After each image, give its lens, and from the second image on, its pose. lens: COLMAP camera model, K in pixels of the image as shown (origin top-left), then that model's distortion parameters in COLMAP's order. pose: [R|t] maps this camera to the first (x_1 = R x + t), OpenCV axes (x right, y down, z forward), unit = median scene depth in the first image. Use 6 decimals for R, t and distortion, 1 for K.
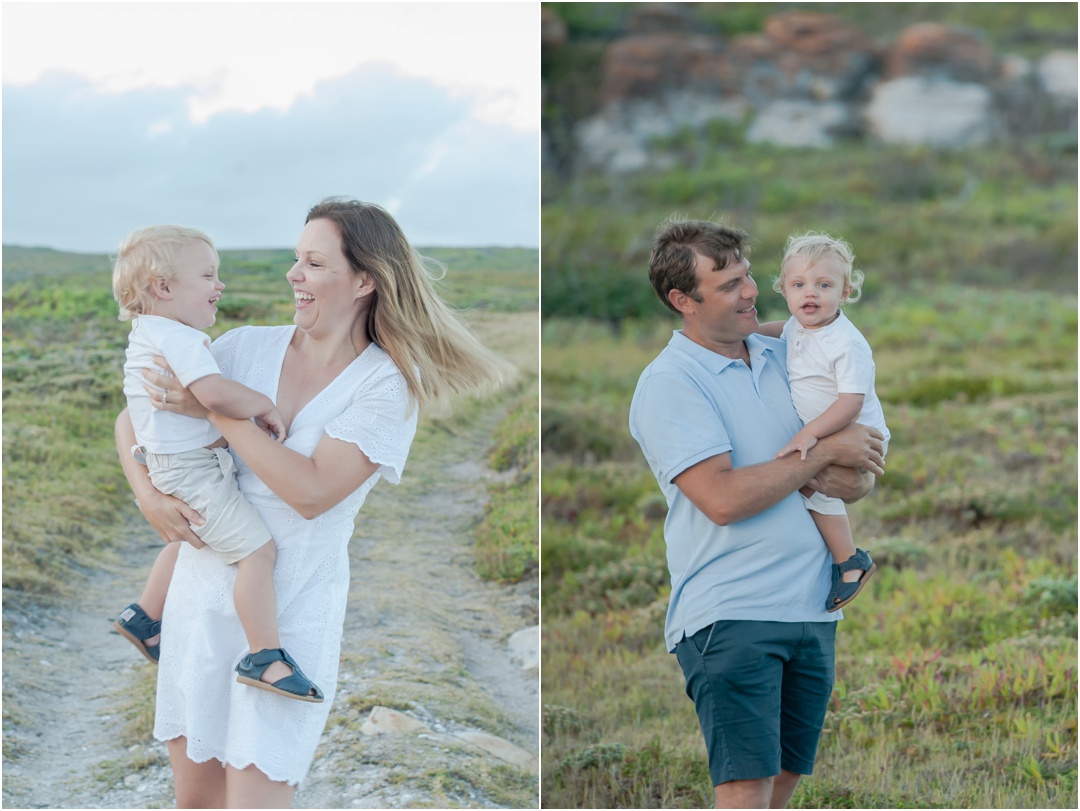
lens RADIAL K [[2205.2, 0, 539.9], [0, 2205.2, 406.8], [0, 0, 1]] dist [0.184194, 0.000000]
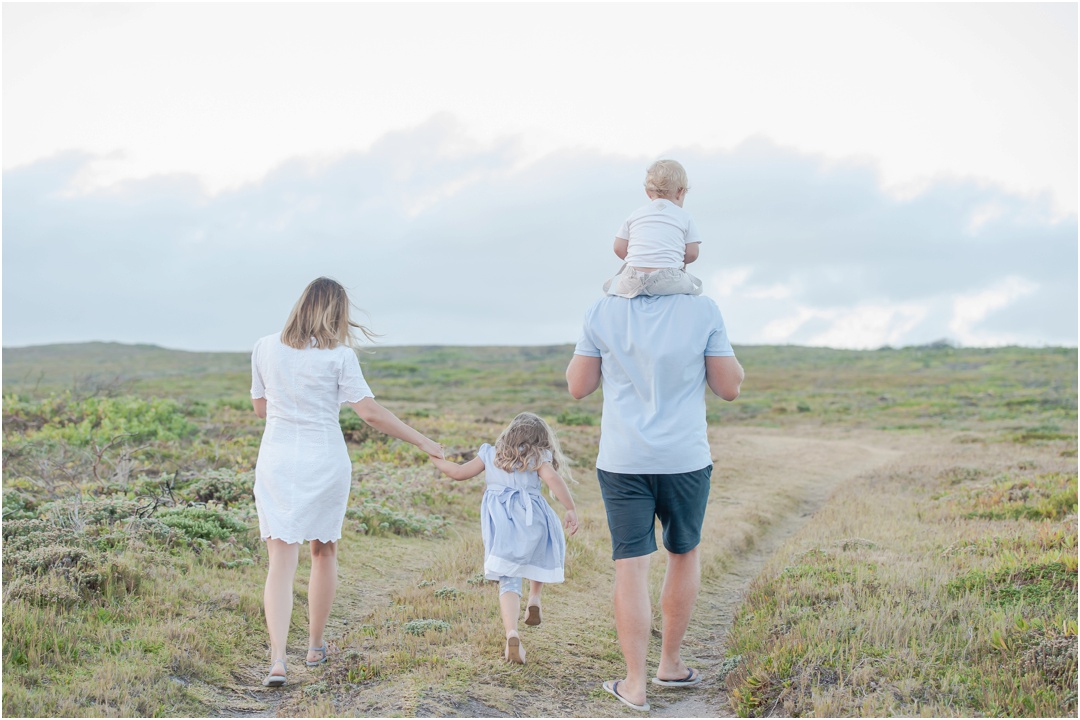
lens RADIAL K [[2288.2, 0, 541.0], [0, 2288.2, 360.4], [0, 0, 1]] dist [-0.117682, 0.000000]
pose [[0.997084, -0.001133, -0.076299, -0.025433], [-0.003906, 0.997822, -0.065855, -0.024246], [0.076207, 0.065961, 0.994908, 0.372844]]
